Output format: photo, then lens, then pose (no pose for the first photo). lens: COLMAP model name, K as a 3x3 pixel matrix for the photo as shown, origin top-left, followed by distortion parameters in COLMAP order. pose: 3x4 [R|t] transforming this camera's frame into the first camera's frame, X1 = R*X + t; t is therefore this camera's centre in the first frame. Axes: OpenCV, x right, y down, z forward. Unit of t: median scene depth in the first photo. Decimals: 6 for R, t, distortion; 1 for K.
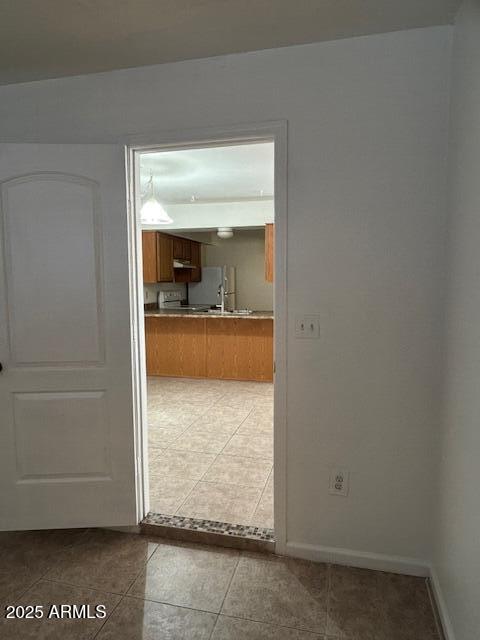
lens RADIAL K [[409.5, 0, 243.3], [0, 409.5, 322.7], [0, 0, 1]] dist [0.000368, -0.001746]
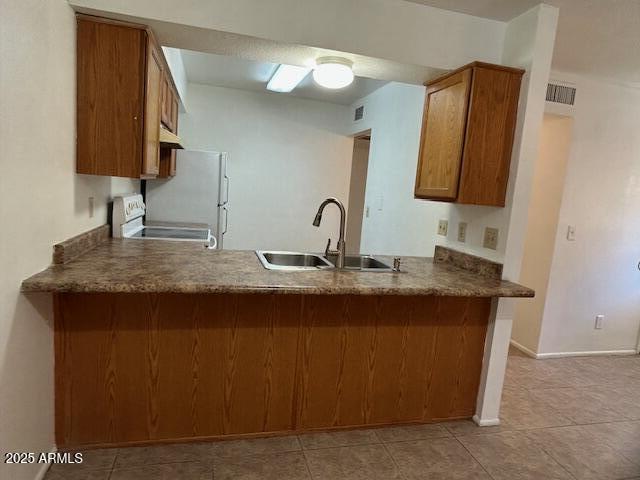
lens RADIAL K [[409.5, 0, 318.8], [0, 409.5, 241.6], [0, 0, 1]] dist [0.000368, -0.001746]
pose [[0.871705, 0.007608, 0.489972, -0.274507], [-0.040038, 0.997642, 0.055741, -0.075260], [-0.488392, -0.068207, 0.869954, 0.672568]]
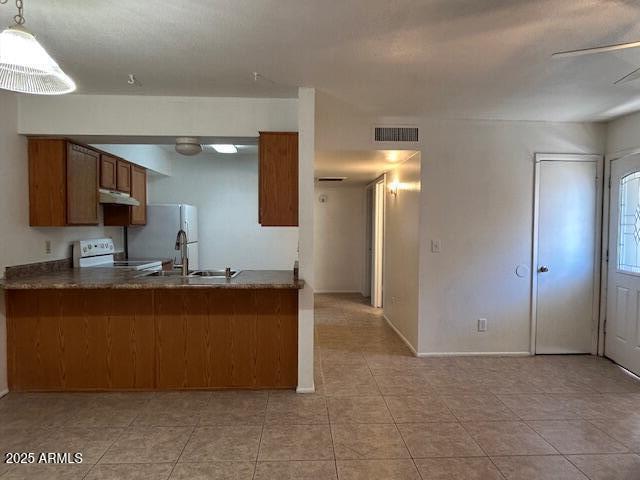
lens RADIAL K [[409.5, 0, 315.8], [0, 409.5, 244.3], [0, 0, 1]] dist [0.000368, -0.001746]
pose [[0.959906, -0.005409, 0.280268, -0.034773], [0.021136, 0.998364, -0.053122, -0.036509], [-0.279523, 0.056916, 0.958451, 0.377449]]
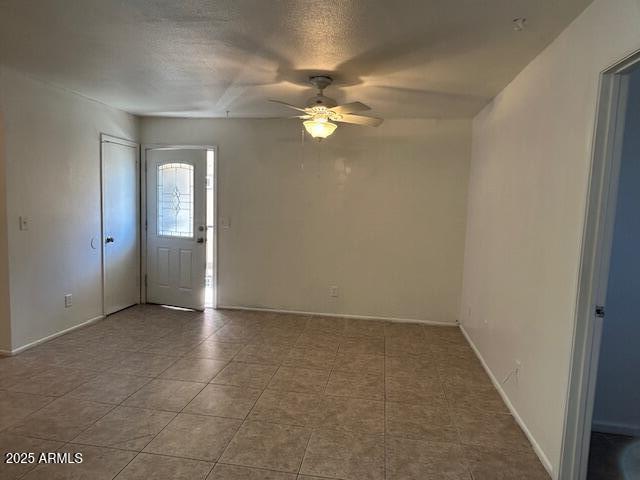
lens RADIAL K [[409.5, 0, 319.5], [0, 409.5, 238.4], [0, 0, 1]] dist [0.000368, -0.001746]
pose [[-0.086844, -0.086377, 0.992470, -0.302921], [0.060213, 0.993958, 0.091776, -0.075844], [-0.994401, 0.067730, -0.081118, 0.625851]]
